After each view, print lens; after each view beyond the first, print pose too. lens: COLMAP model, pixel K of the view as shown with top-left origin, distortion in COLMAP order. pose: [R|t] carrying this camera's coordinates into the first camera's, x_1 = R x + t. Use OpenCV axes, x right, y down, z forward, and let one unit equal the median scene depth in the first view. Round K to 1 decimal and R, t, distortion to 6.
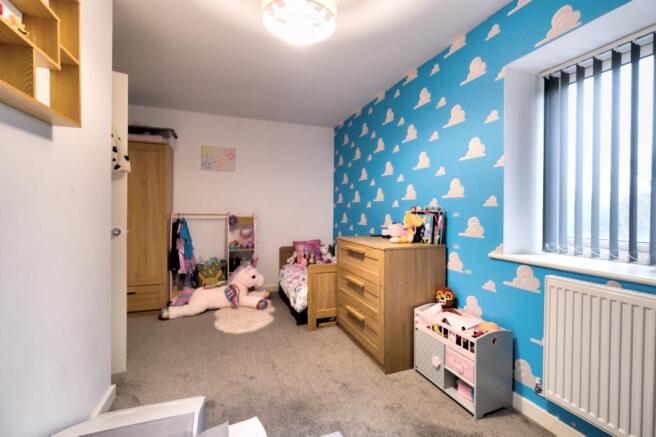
lens RADIAL K [[289.9, 0, 326.3], [0, 289.9, 215.3], [0, 0, 1]] dist [-0.004955, 0.000819]
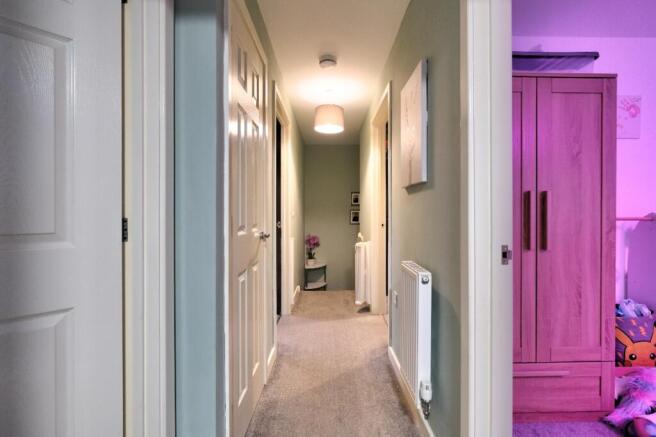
lens RADIAL K [[289.9, 0, 329.1], [0, 289.9, 216.5], [0, 0, 1]] dist [-0.004955, 0.000819]
pose [[0.941817, -0.008335, -0.336022, -0.748692], [0.005683, 0.999944, -0.008873, -0.005566], [0.336078, 0.006447, 0.941812, 0.334748]]
